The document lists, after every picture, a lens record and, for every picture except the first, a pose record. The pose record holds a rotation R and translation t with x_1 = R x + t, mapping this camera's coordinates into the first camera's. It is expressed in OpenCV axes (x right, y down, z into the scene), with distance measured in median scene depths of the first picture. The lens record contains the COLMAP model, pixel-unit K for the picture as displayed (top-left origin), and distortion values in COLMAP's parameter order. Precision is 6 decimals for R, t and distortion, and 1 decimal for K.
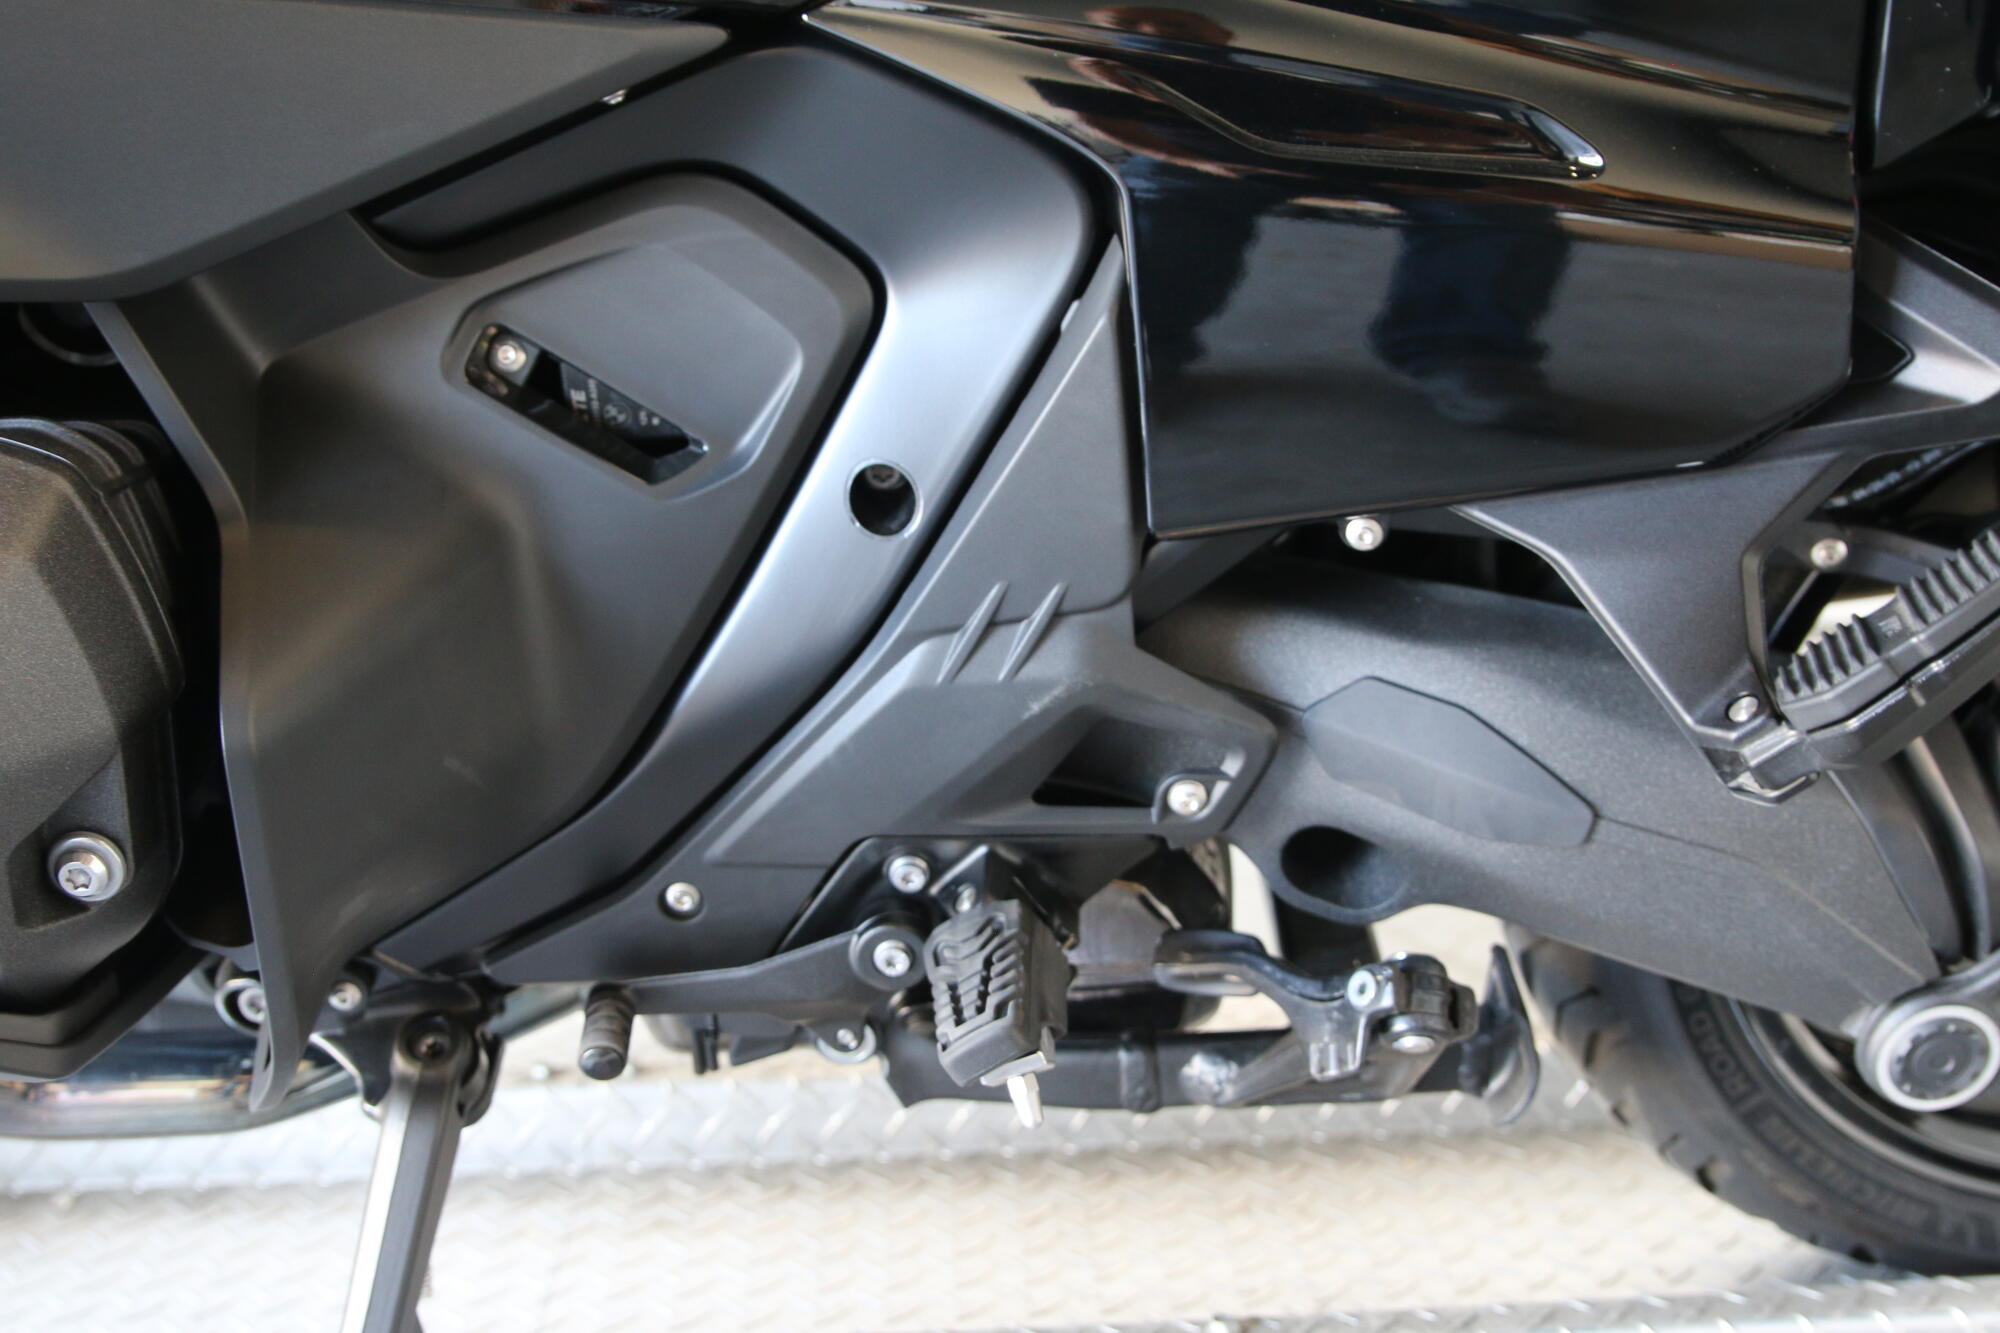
lens RADIAL K [[2548.8, 0, 993.1], [0, 2548.8, 654.0], [0, 0, 1]] dist [-0.108459, 0.156563]
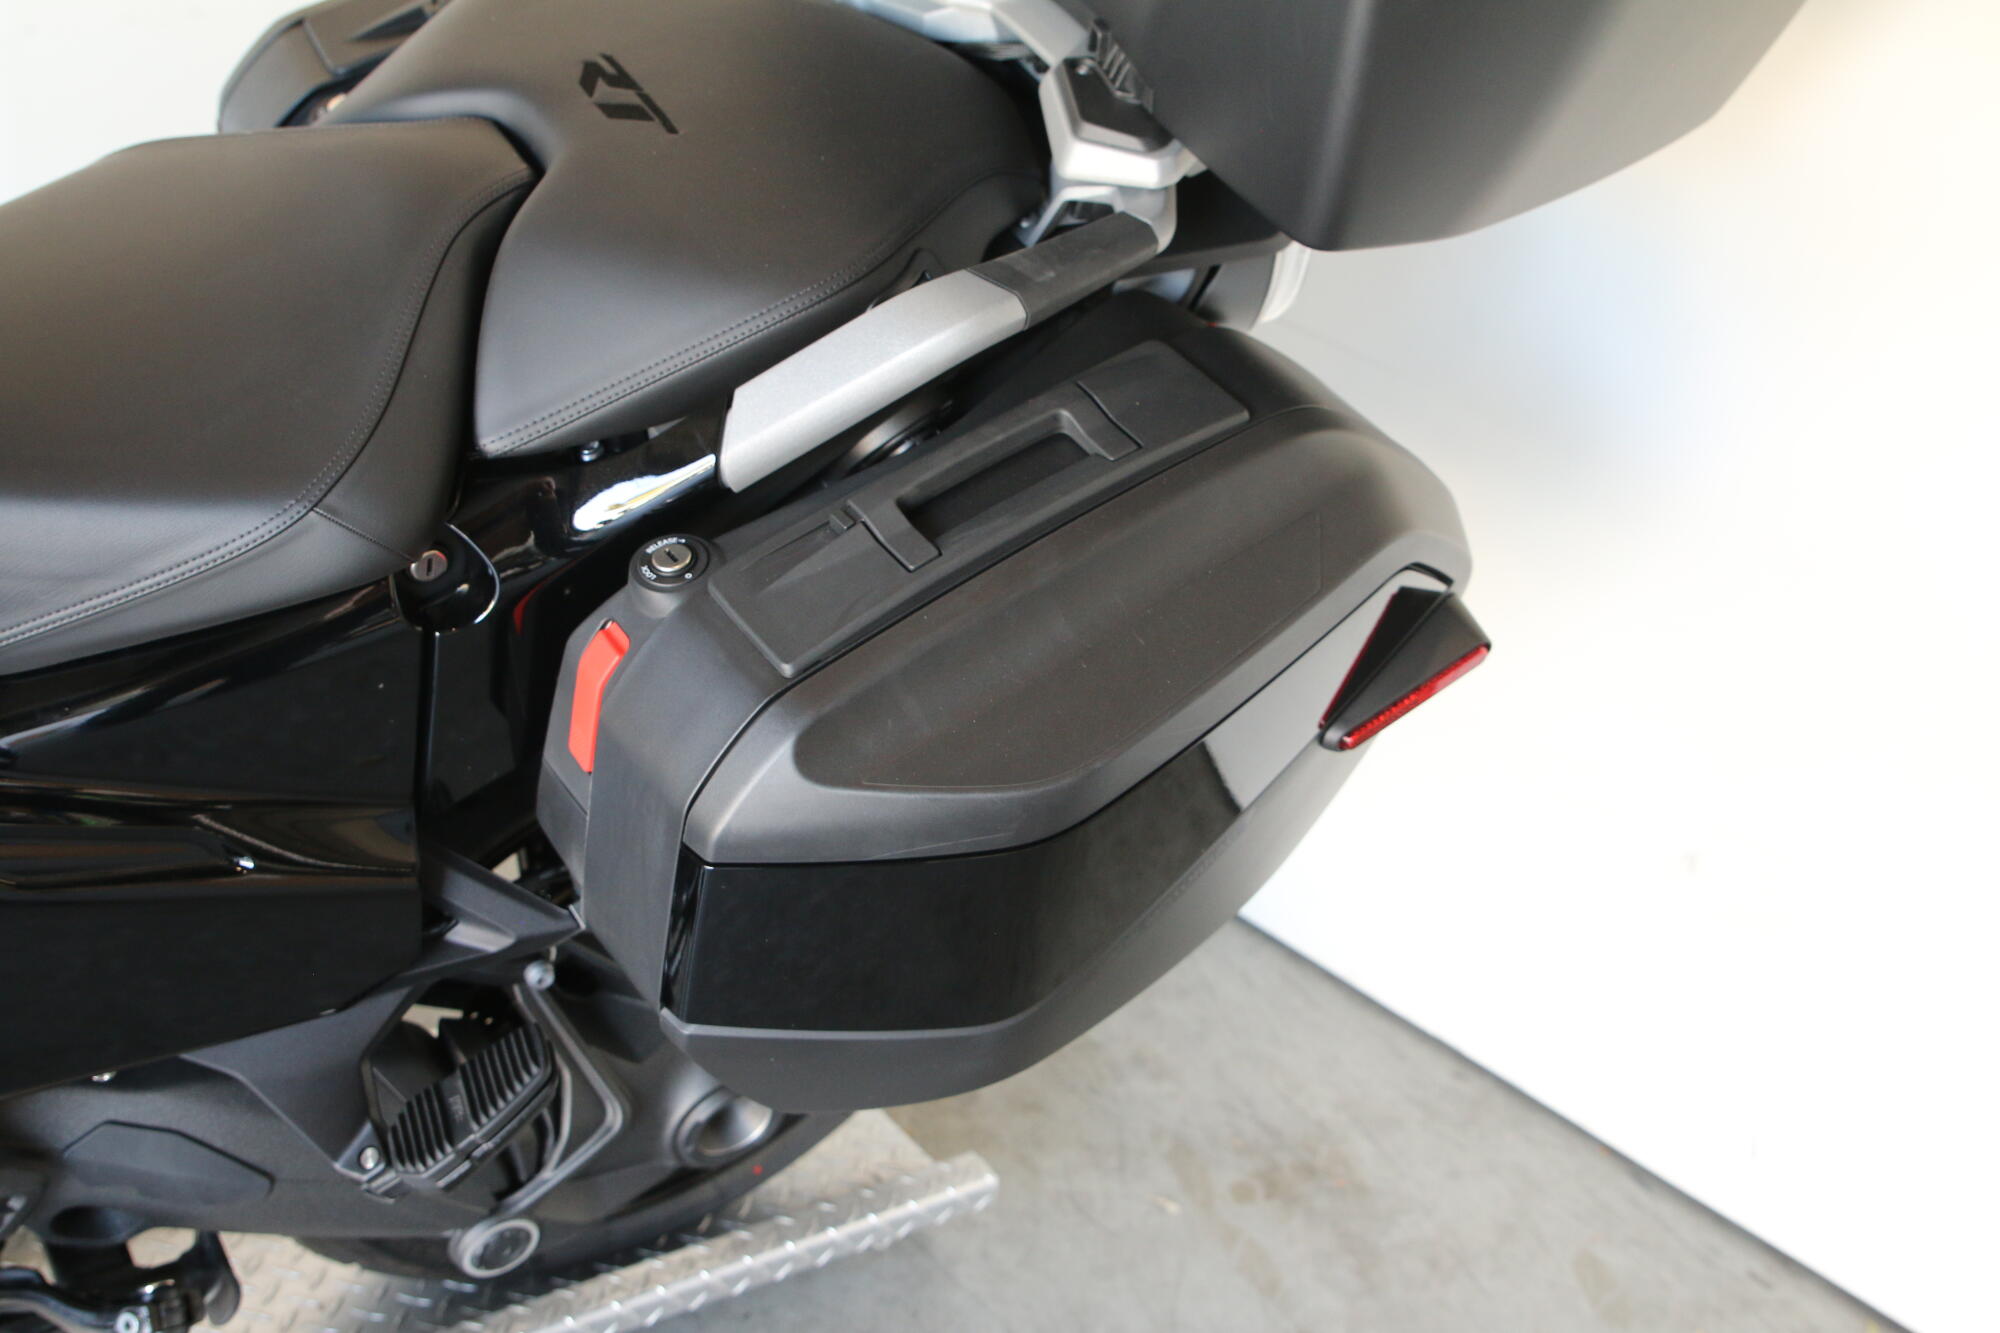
lens RADIAL K [[2548.8, 0, 993.1], [0, 2548.8, 654.0], [0, 0, 1]] dist [-0.108459, 0.156563]
pose [[0.841875, -0.142687, 0.520468, -0.135910], [0.017434, 0.971102, 0.238029, -0.587075], [-0.539391, -0.191317, 0.820034, -0.397983]]
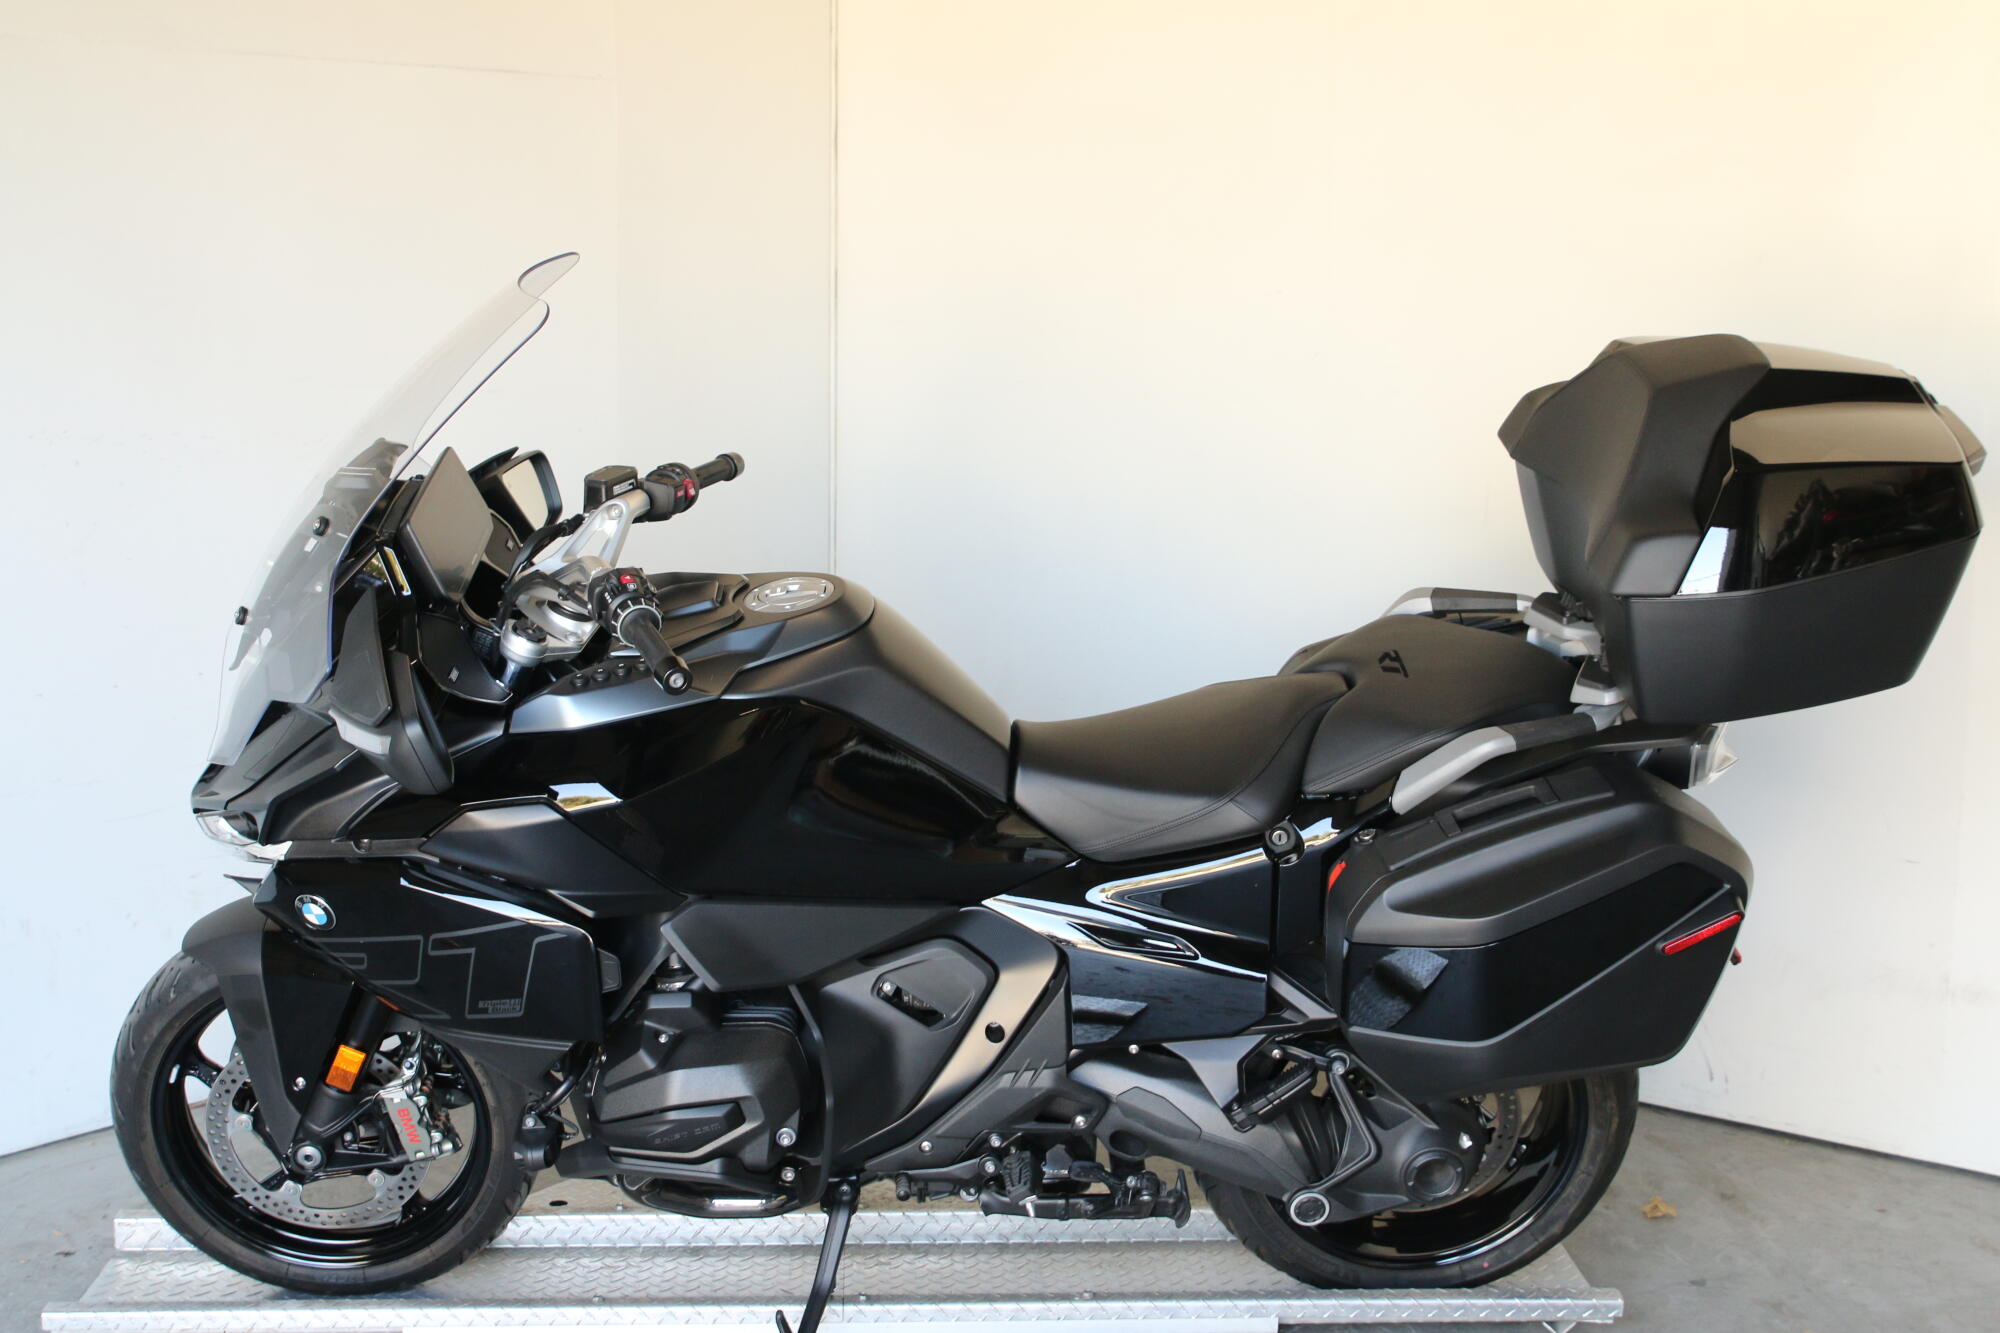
lens RADIAL K [[2514.0, 0, 997.1], [0, 2514.0, 652.7], [0, 0, 1]] dist [-0.110994, 0.129686]
pose [[0.998942, 0.041286, 0.020267, -0.126722], [-0.039517, 0.995929, -0.081017, -0.288250], [-0.023529, 0.080131, 0.996507, -2.339373]]
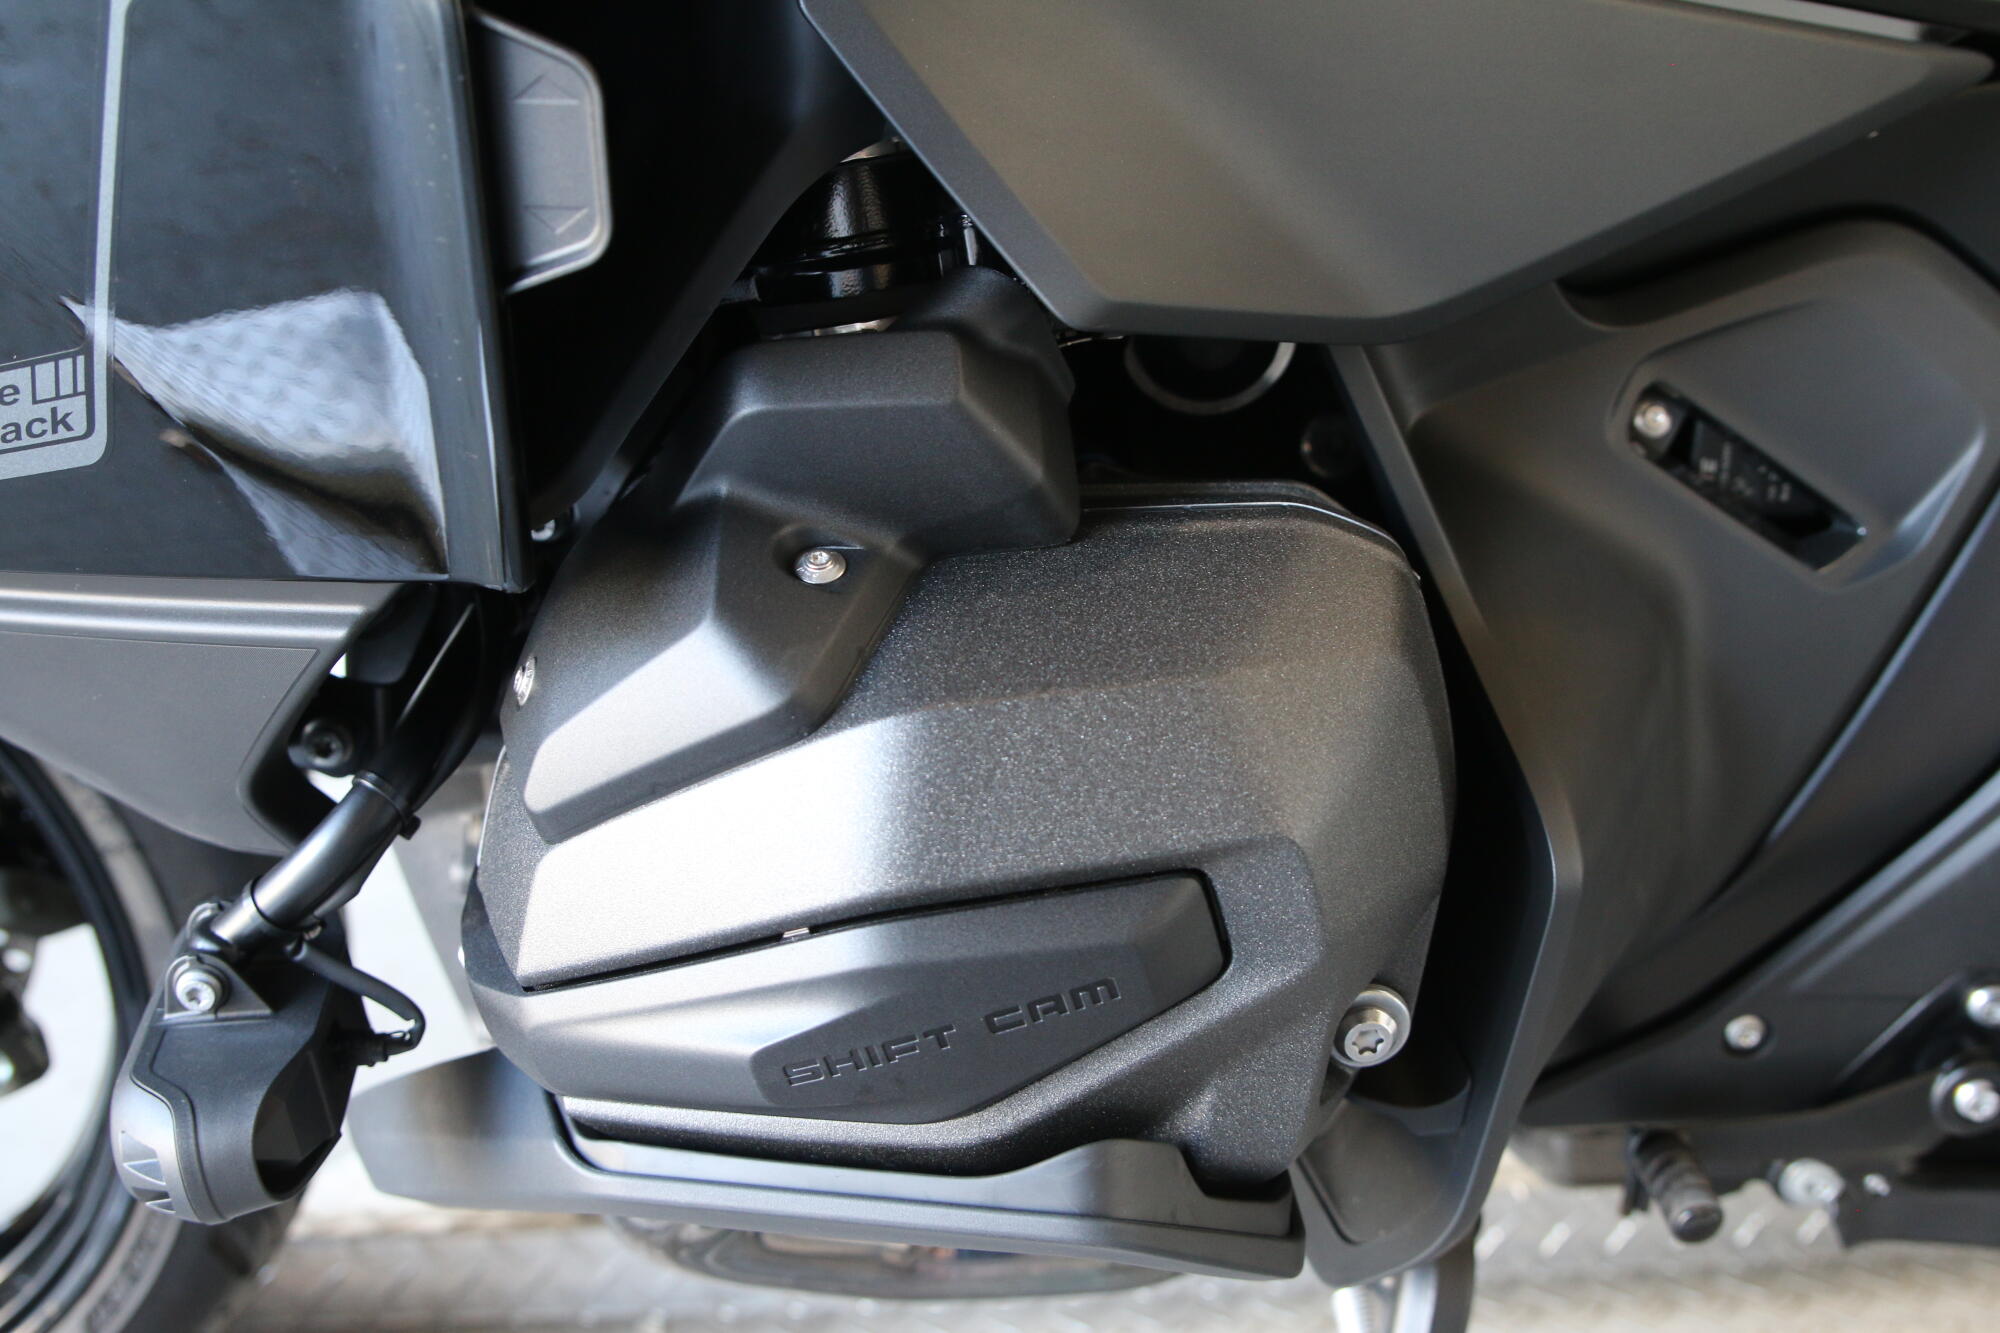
lens RADIAL K [[2514.0, 0, 997.1], [0, 2514.0, 652.7], [0, 0, 1]] dist [-0.110994, 0.129686]
pose [[0.998688, 0.019021, 0.047548, -0.439214], [-0.018523, 0.999769, -0.010900, -0.023034], [-0.047745, 0.010005, 0.998809, 0.150978]]
